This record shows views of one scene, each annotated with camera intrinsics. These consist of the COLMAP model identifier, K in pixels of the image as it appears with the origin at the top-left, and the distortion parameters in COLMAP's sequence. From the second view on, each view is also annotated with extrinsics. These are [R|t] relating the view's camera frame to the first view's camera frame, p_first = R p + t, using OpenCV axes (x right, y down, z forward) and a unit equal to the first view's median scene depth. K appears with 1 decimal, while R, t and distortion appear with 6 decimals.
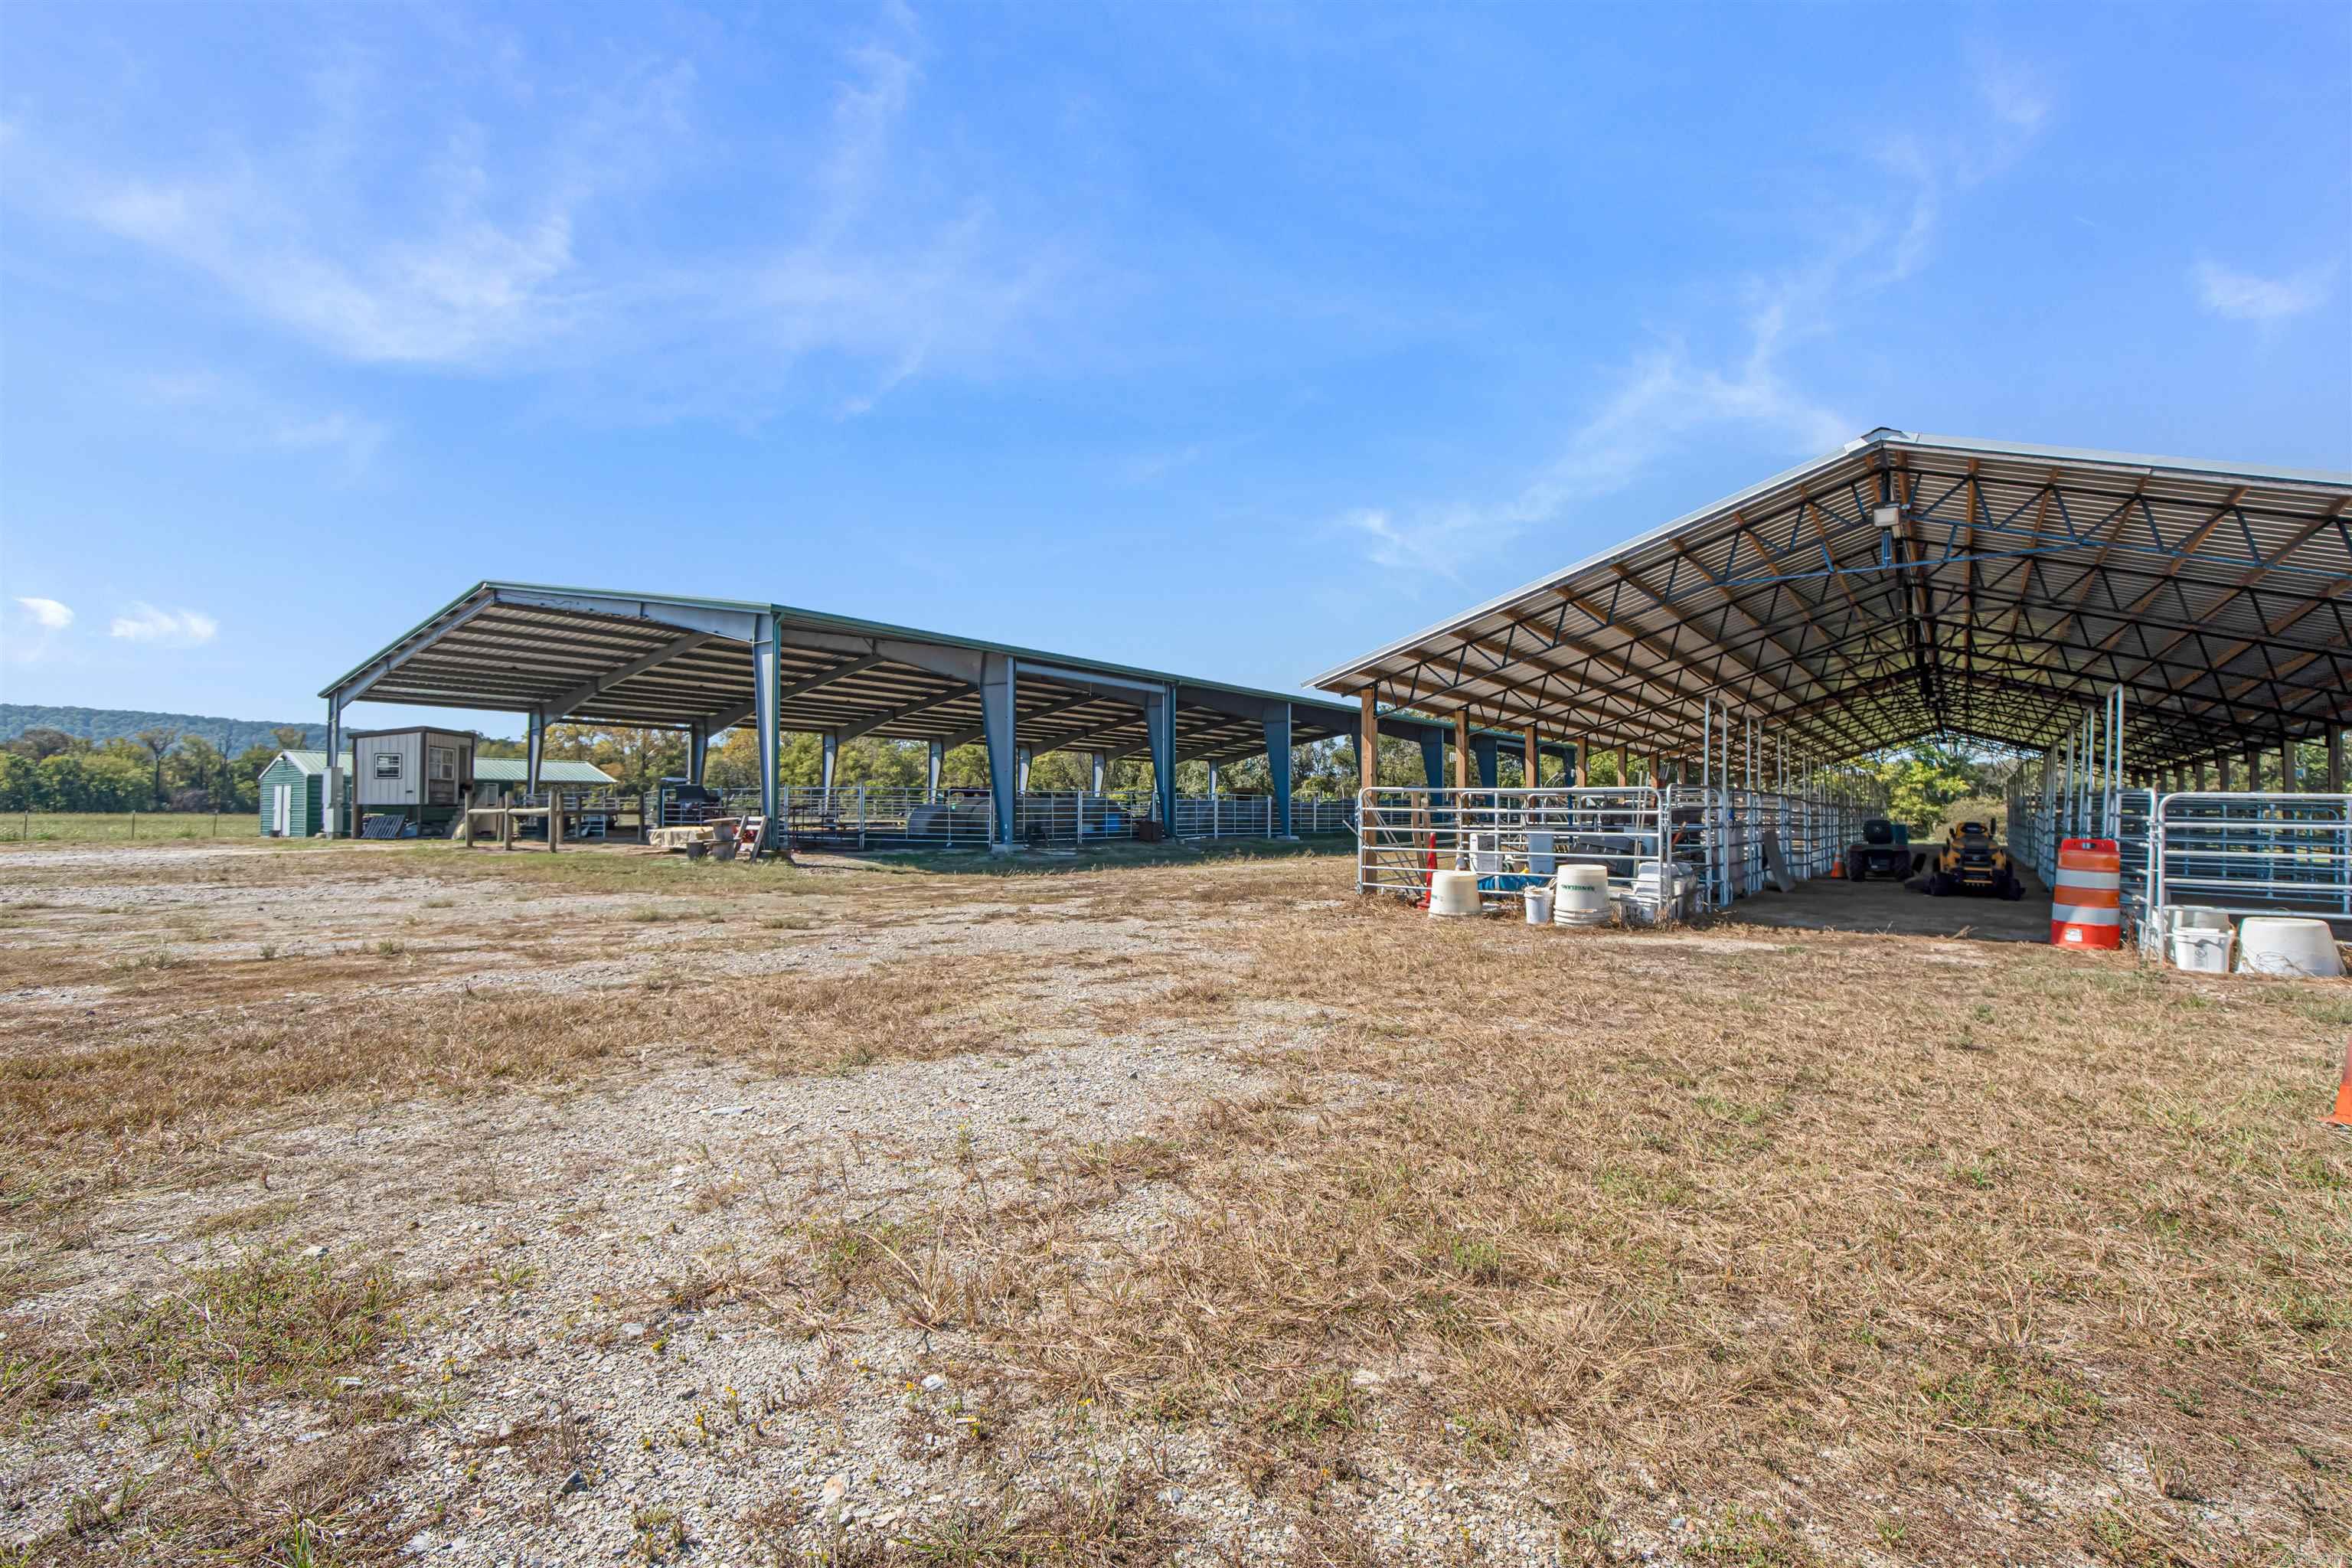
lens RADIAL K [[1075.9, 0, 1191.5], [0, 1075.9, 778.7], [0, 0, 1]] dist [-0.016731, 0.000415]
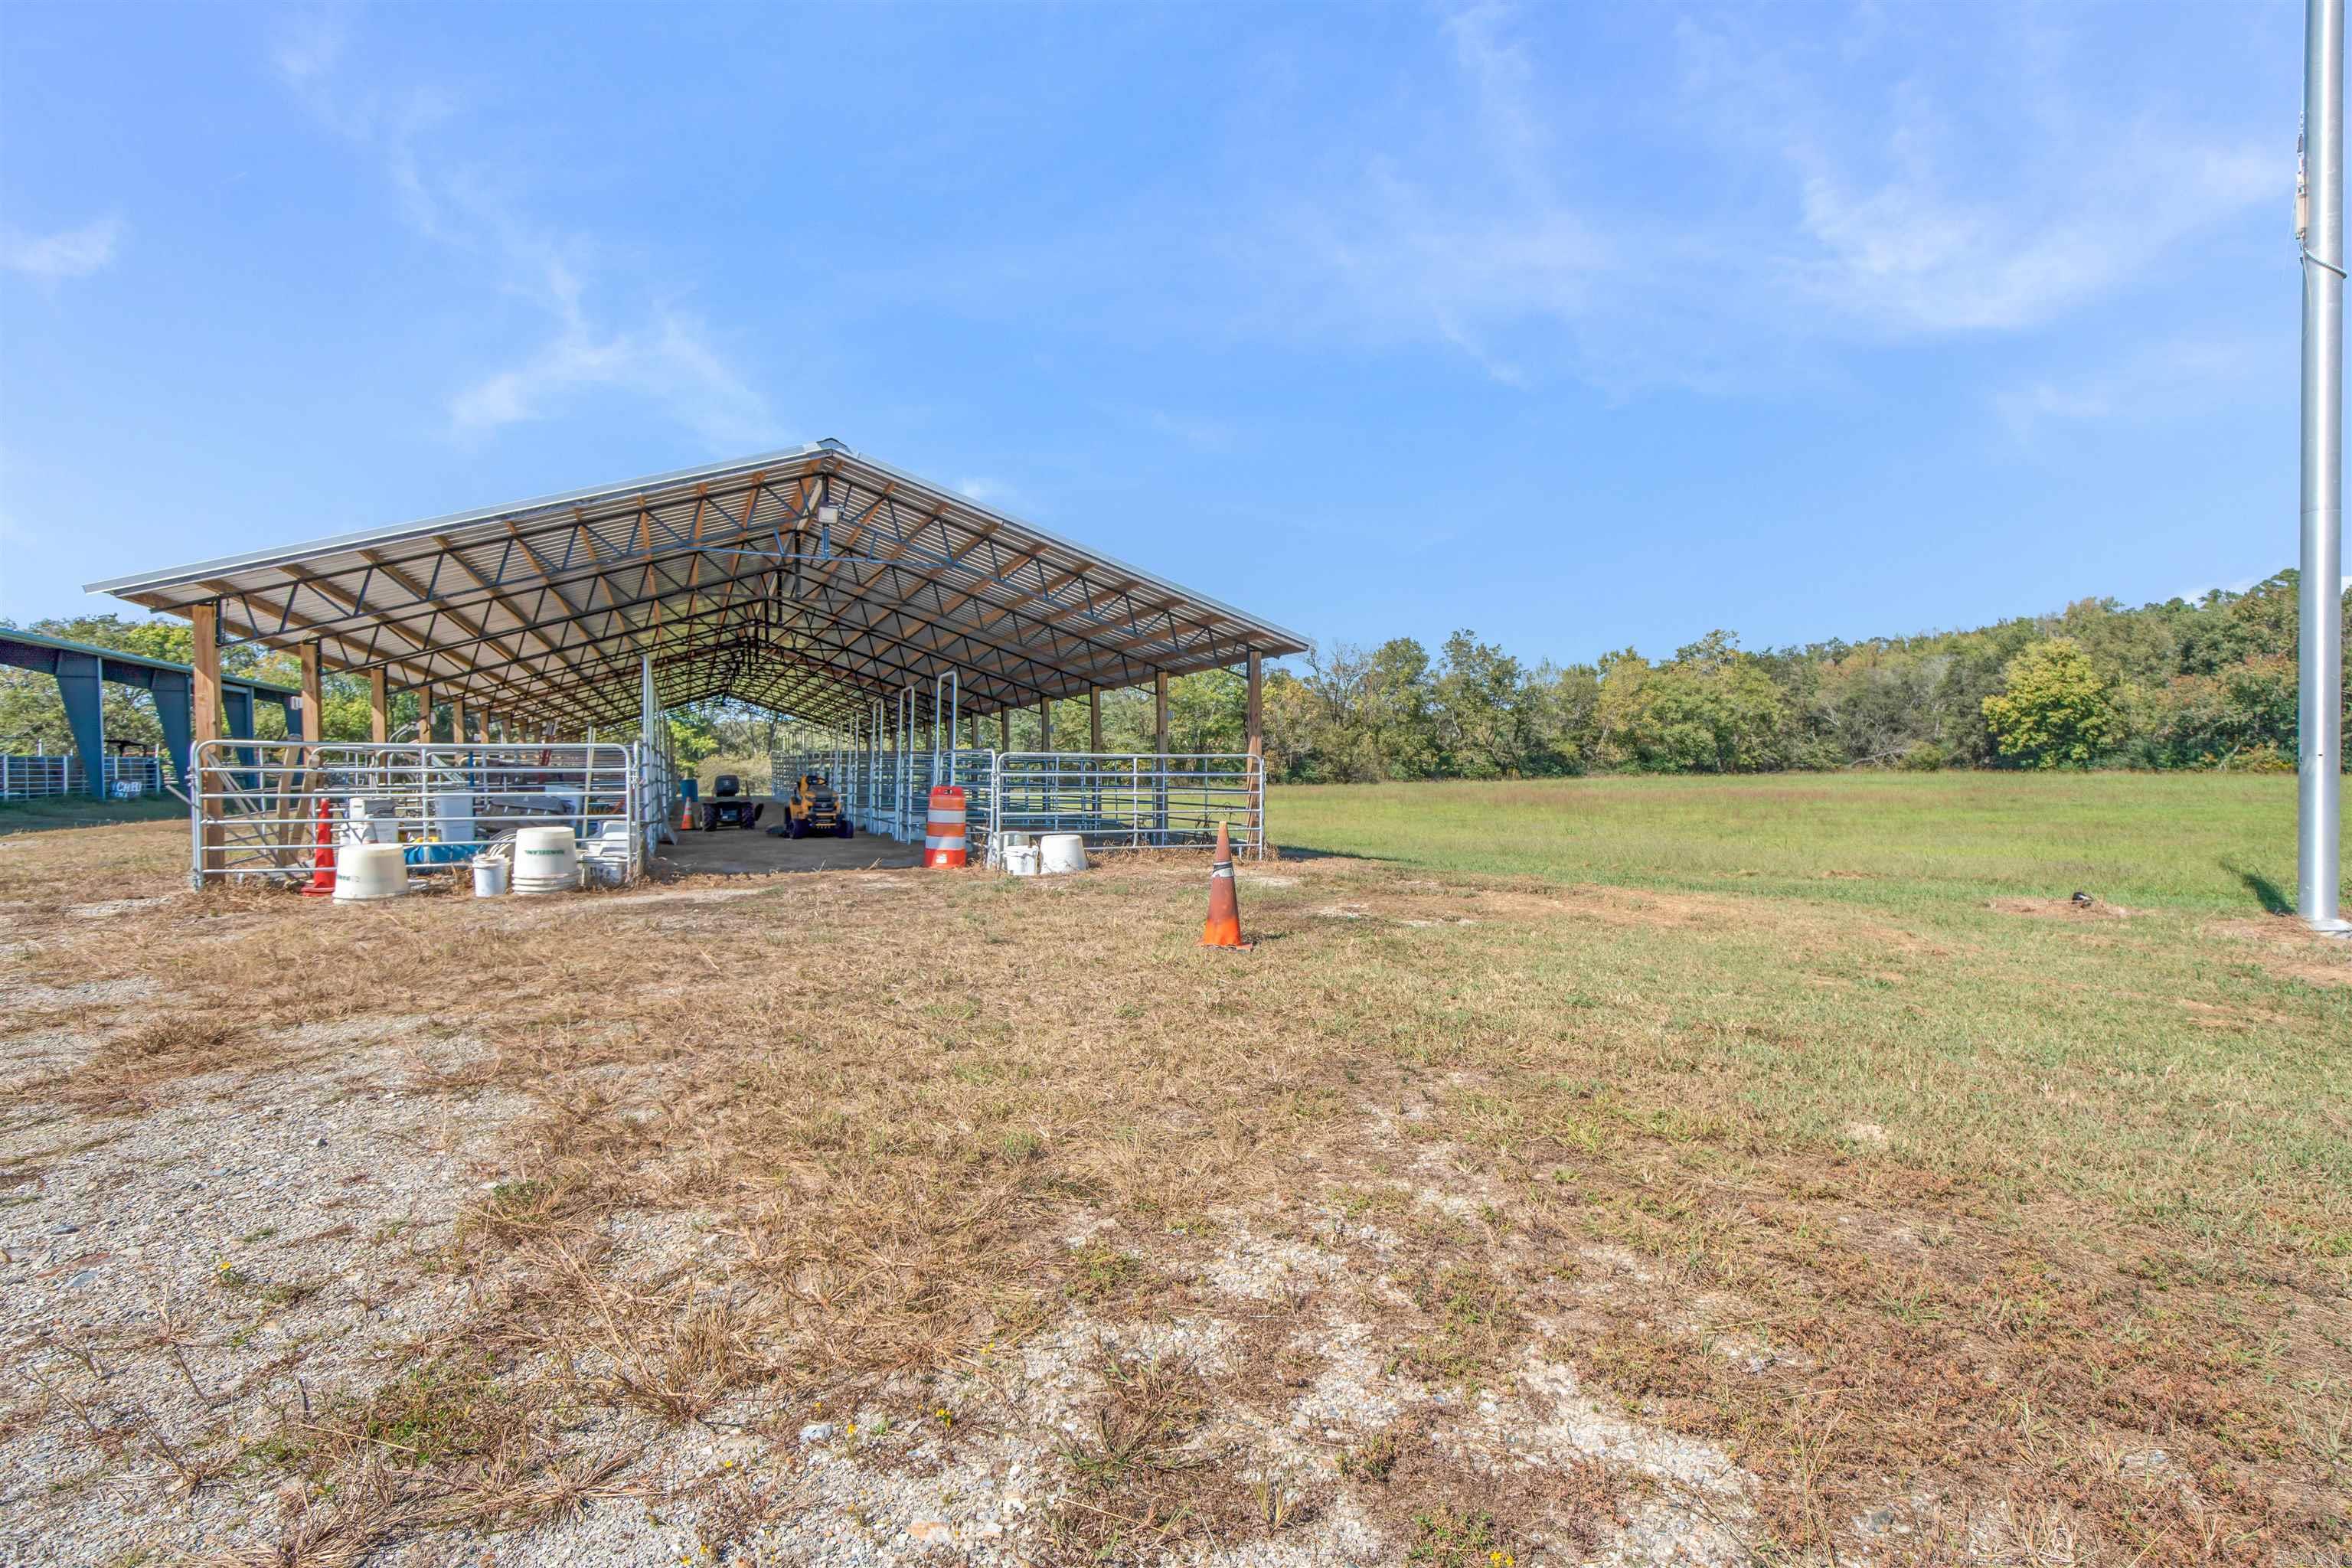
lens RADIAL K [[1075.9, 0, 1191.5], [0, 1075.9, 778.7], [0, 0, 1]] dist [-0.016731, 0.000415]
pose [[0.481865, -0.017321, 0.876074, -0.196827], [-0.018146, 0.999393, 0.029740, 0.000906], [-0.876058, -0.030228, 0.481258, 0.077746]]
